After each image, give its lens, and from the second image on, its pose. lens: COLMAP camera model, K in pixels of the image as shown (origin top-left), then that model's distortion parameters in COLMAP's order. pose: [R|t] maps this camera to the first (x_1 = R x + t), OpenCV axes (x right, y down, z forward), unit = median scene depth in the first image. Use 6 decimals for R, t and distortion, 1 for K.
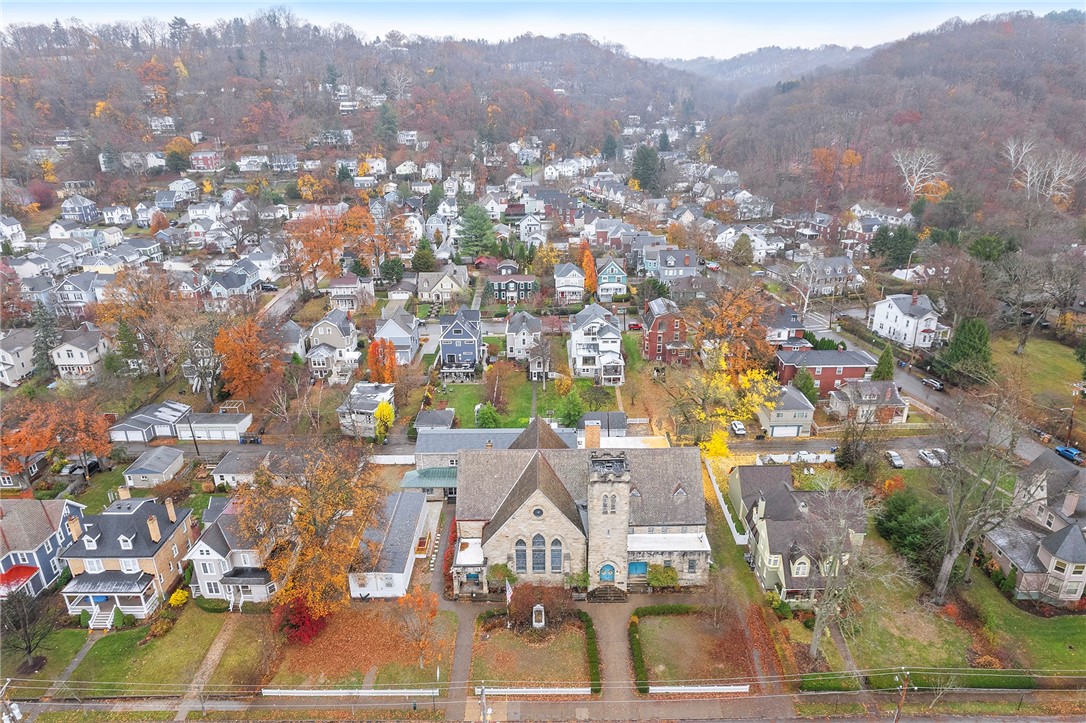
lens RADIAL K [[696.4, 0, 543.0], [0, 696.4, 361.5], [0, 0, 1]] dist [-0.070919, 0.067540]
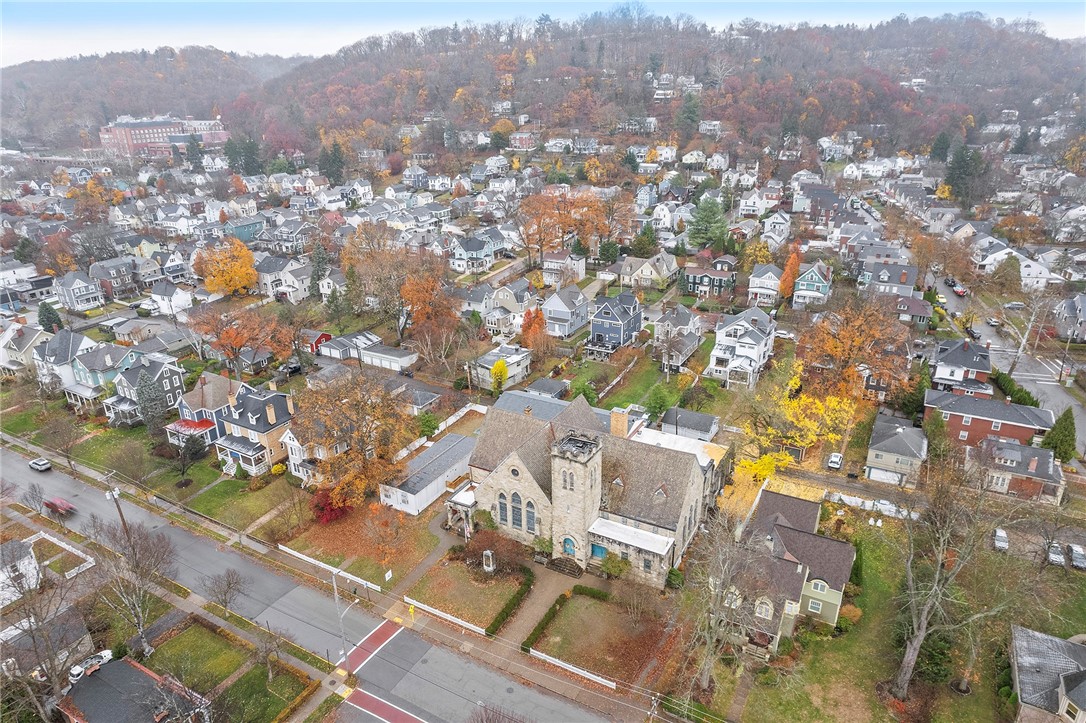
lens RADIAL K [[696.4, 0, 543.0], [0, 696.4, 361.5], [0, 0, 1]] dist [-0.070919, 0.067540]
pose [[0.874384, 0.178770, -0.451103, 0.305564], [-0.171573, 0.983510, 0.057195, -0.015769], [0.453889, 0.027387, 0.890637, 0.022077]]
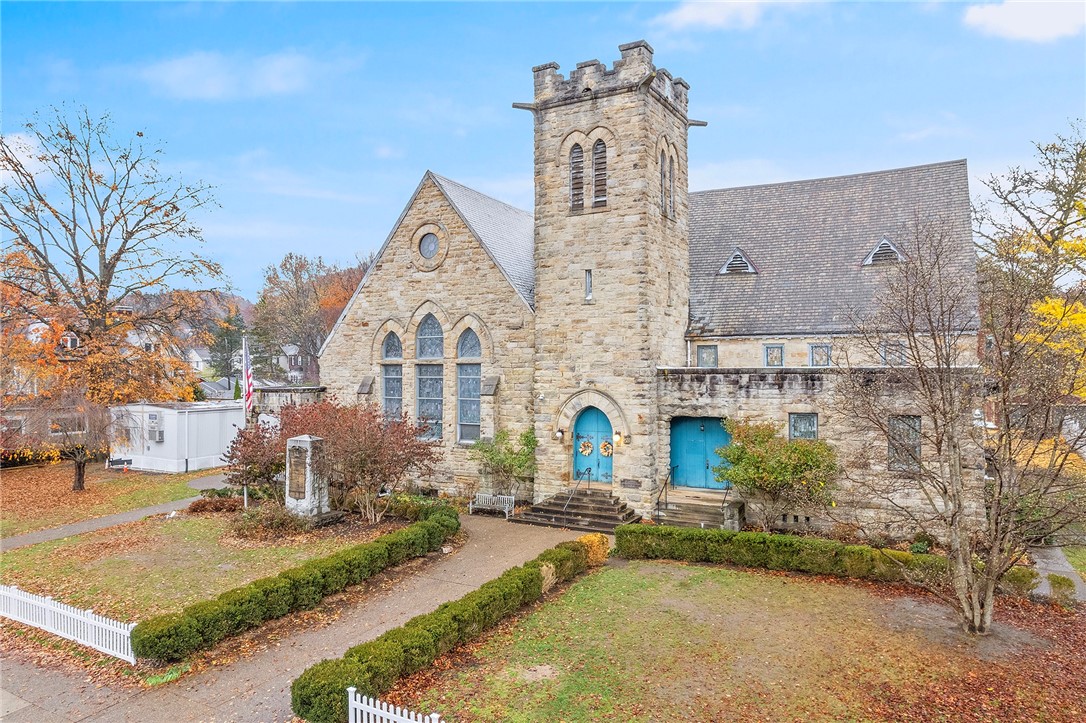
lens RADIAL K [[696.4, 0, 543.0], [0, 696.4, 361.5], [0, 0, 1]] dist [-0.070919, 0.067540]
pose [[0.870826, 0.003506, -0.491579, 0.141969], [-0.185479, 0.928410, -0.321952, 0.236941], [0.455258, 0.371541, 0.809134, 0.460842]]
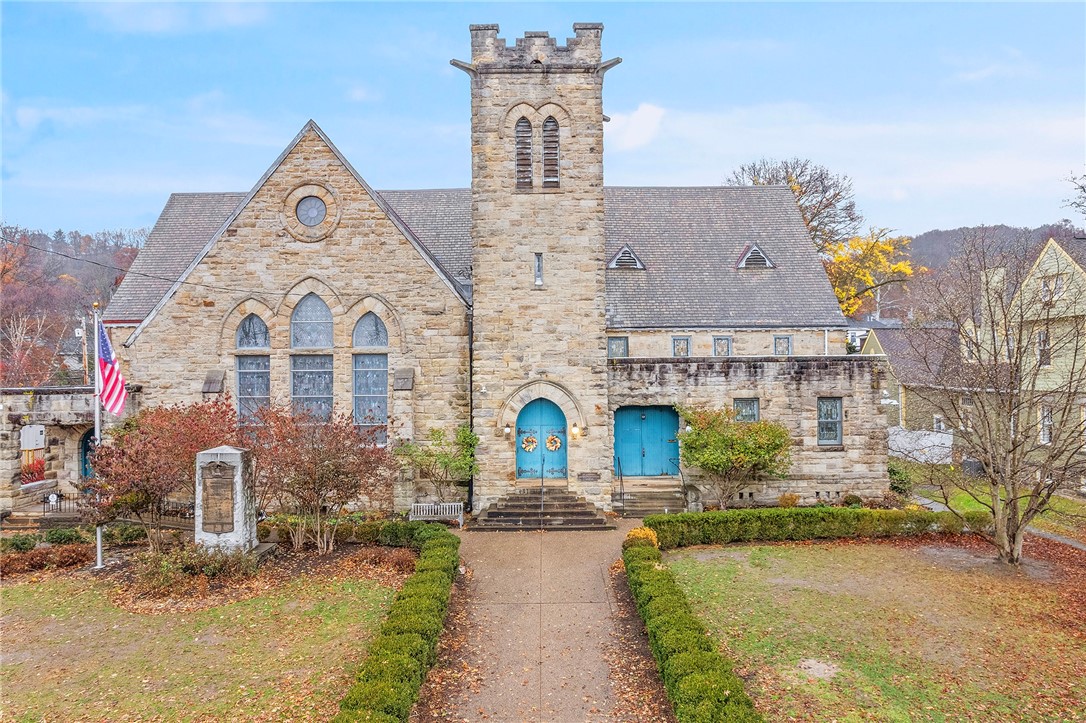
lens RADIAL K [[696.4, 0, 543.0], [0, 696.4, 361.5], [0, 0, 1]] dist [-0.070919, 0.067540]
pose [[0.999995, 0.002979, -0.000777, 0.059361], [-0.003054, 0.927500, -0.373811, 0.242743], [-0.000393, 0.373812, 0.927505, 0.455879]]
